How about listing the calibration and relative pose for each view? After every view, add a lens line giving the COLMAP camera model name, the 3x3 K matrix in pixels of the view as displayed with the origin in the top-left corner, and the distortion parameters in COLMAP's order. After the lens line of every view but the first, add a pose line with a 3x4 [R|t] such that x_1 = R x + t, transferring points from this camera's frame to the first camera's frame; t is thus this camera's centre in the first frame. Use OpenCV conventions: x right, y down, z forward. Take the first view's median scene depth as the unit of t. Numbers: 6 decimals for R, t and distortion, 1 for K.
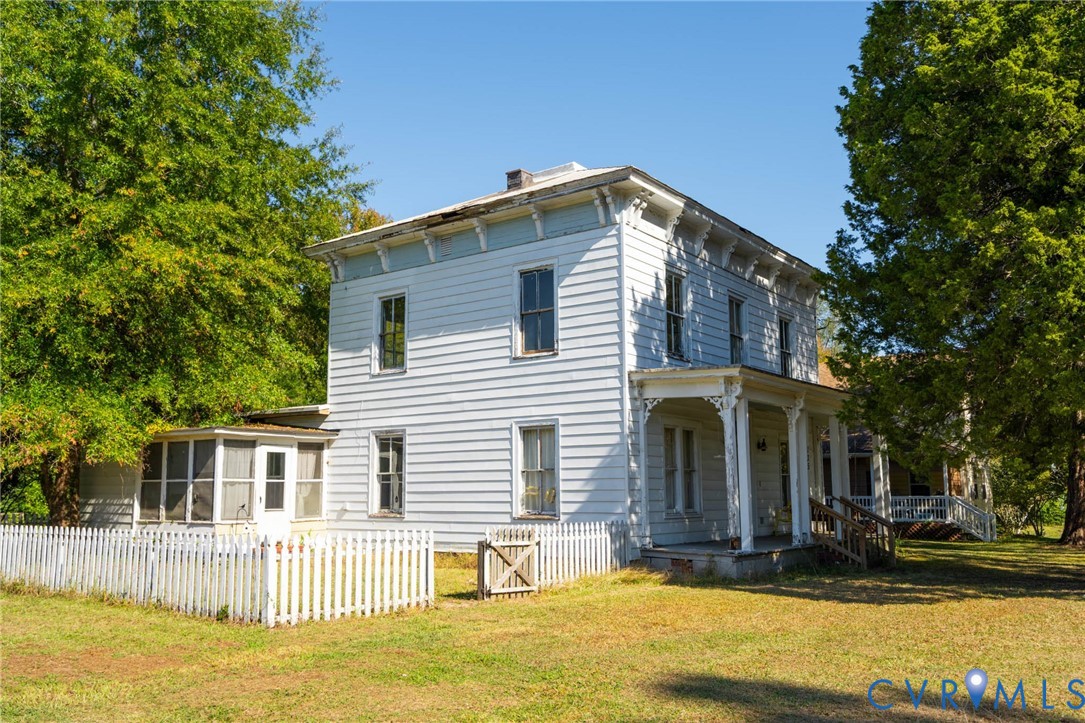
lens RADIAL K [[848.5, 0, 542.8], [0, 848.5, 361.0], [0, 0, 1]] dist [-0.035041, -0.002917]
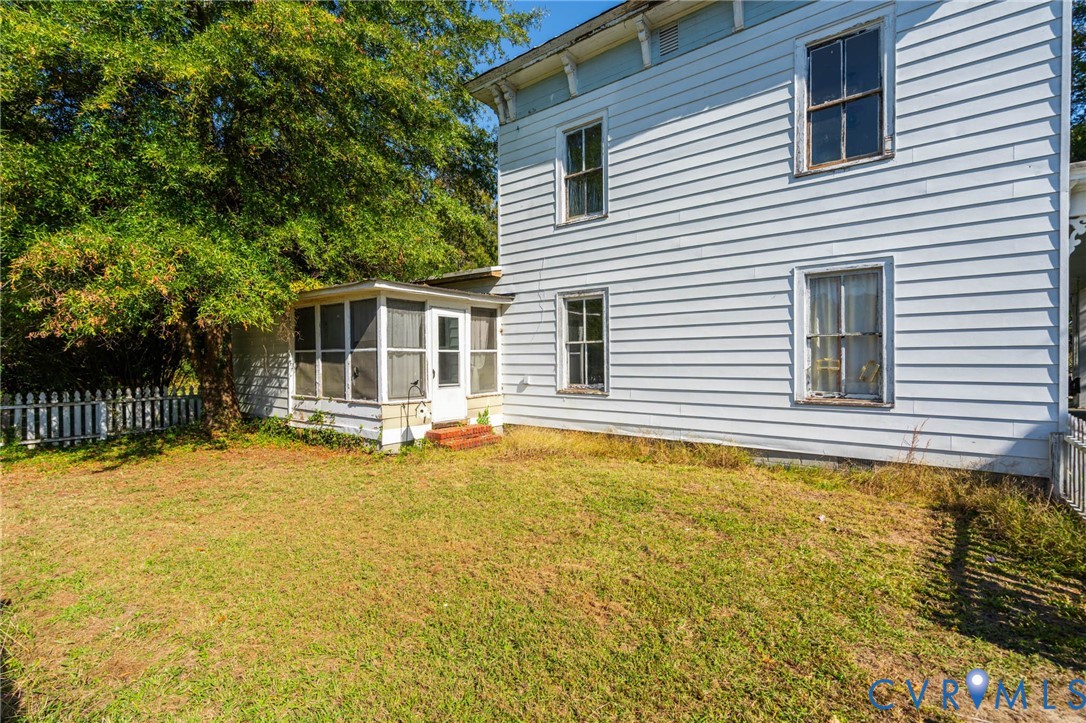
lens RADIAL K [[480.4, 0, 537.5], [0, 480.4, 360.9], [0, 0, 1]] dist [-0.005156, 0.001804]
pose [[0.999248, 0.003577, -0.038618, -0.216162], [0.002393, 0.988153, 0.153451, 0.080719], [0.038709, -0.153428, 0.987401, 0.544377]]
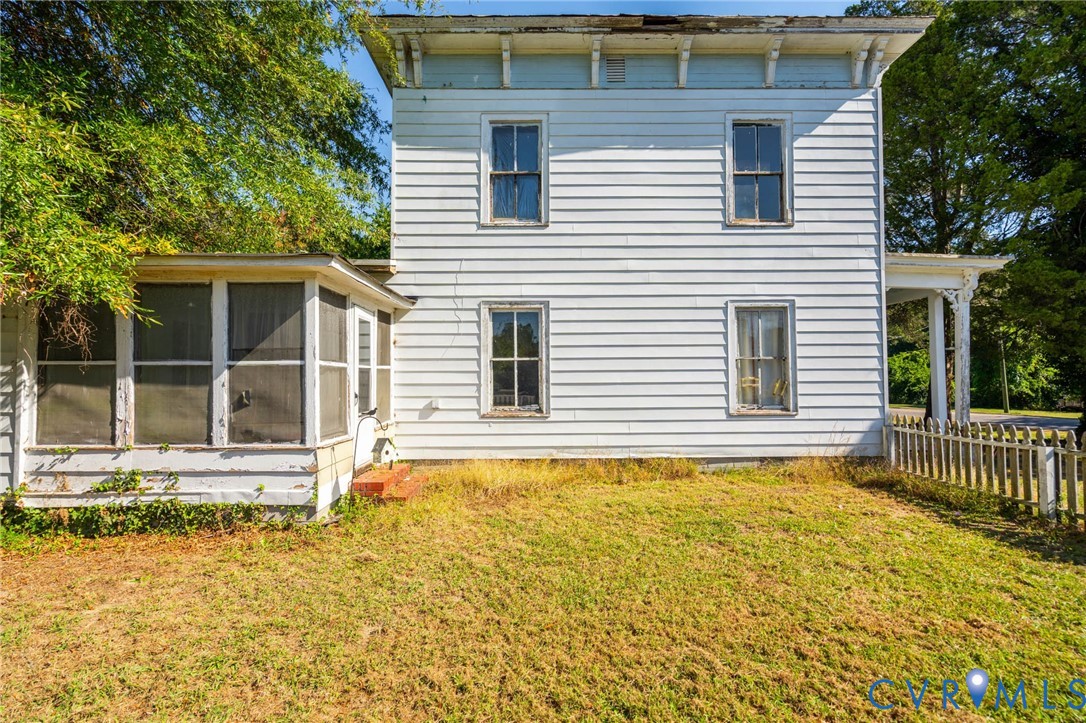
lens RADIAL K [[480.4, 0, 527.7], [0, 480.4, 361.7], [0, 0, 1]] dist [-0.005156, 0.001804]
pose [[0.814293, 0.022946, 0.580001, -0.435791], [-0.089585, 0.992214, 0.086518, 0.100700], [-0.573500, -0.122411, 0.810008, 0.670342]]
